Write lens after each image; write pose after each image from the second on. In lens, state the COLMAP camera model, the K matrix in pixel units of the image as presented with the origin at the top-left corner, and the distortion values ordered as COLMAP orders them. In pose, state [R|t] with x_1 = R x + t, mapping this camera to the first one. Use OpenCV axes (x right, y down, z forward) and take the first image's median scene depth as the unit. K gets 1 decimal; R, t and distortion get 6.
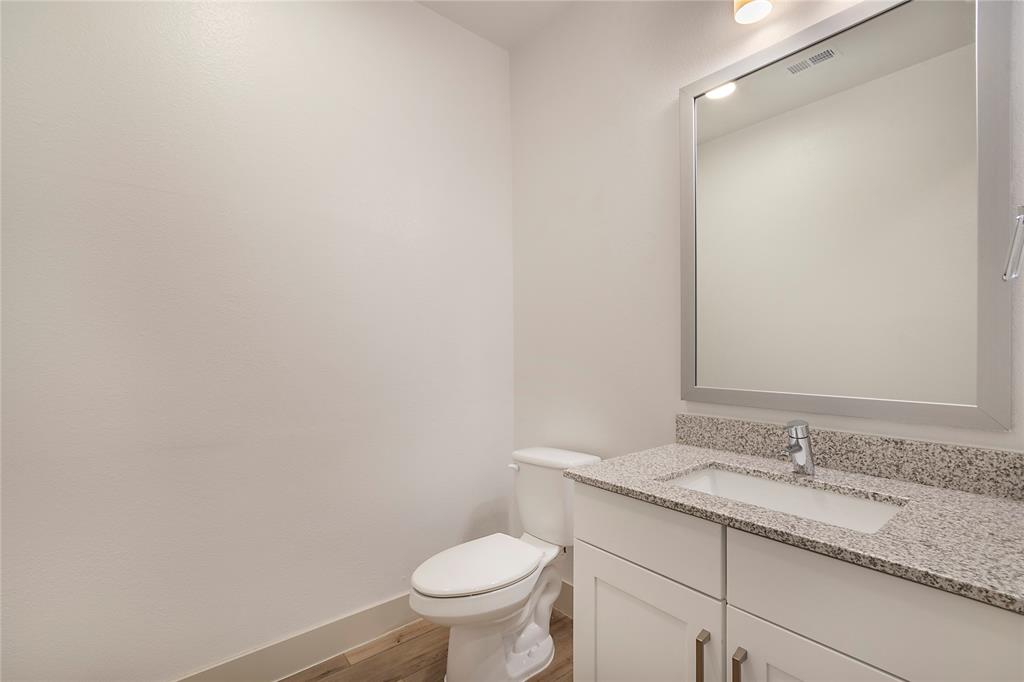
lens RADIAL K [[472.9, 0, 512.0], [0, 472.9, 341.0], [0, 0, 1]] dist [-0.001631, -0.000316]
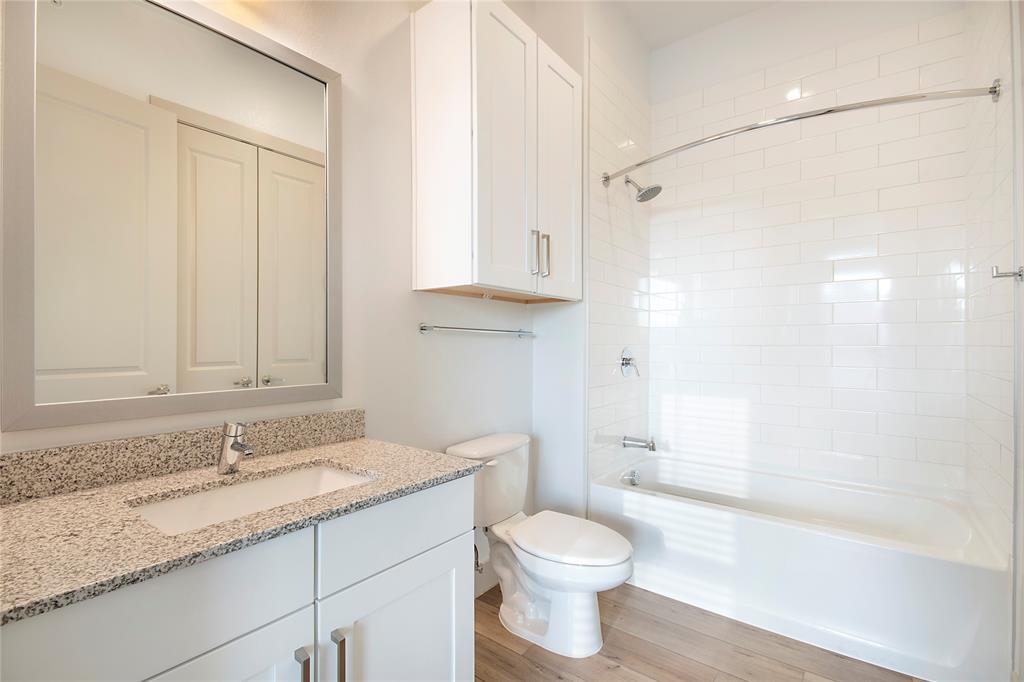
lens RADIAL K [[455.3, 0, 516.3], [0, 455.3, 347.6], [0, 0, 1]] dist [0.001463, -0.000378]
pose [[-0.252268, 0.015382, 0.967535, -0.354055], [0.005966, 0.999879, -0.014341, 0.041713], [-0.967639, 0.002154, -0.252329, 0.589609]]
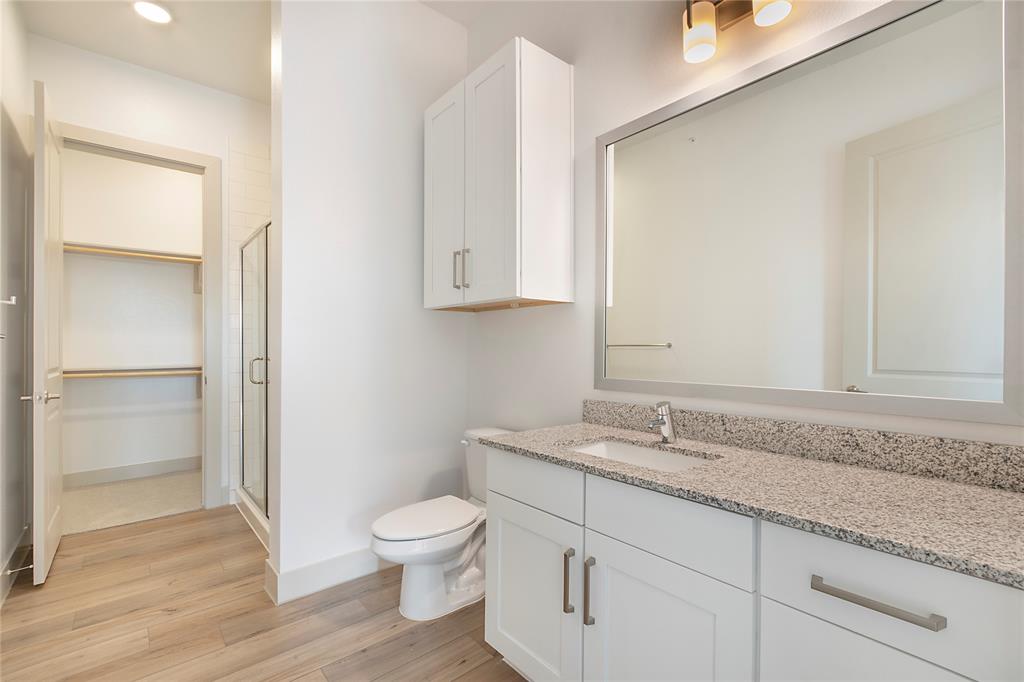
lens RADIAL K [[455.3, 0, 516.3], [0, 455.3, 347.6], [0, 0, 1]] dist [0.001463, -0.000378]
pose [[0.999642, 0.014740, 0.022323, 0.141594], [-0.015015, 0.999813, 0.012213, 0.007075], [-0.022139, -0.012543, 0.999676, -0.223389]]
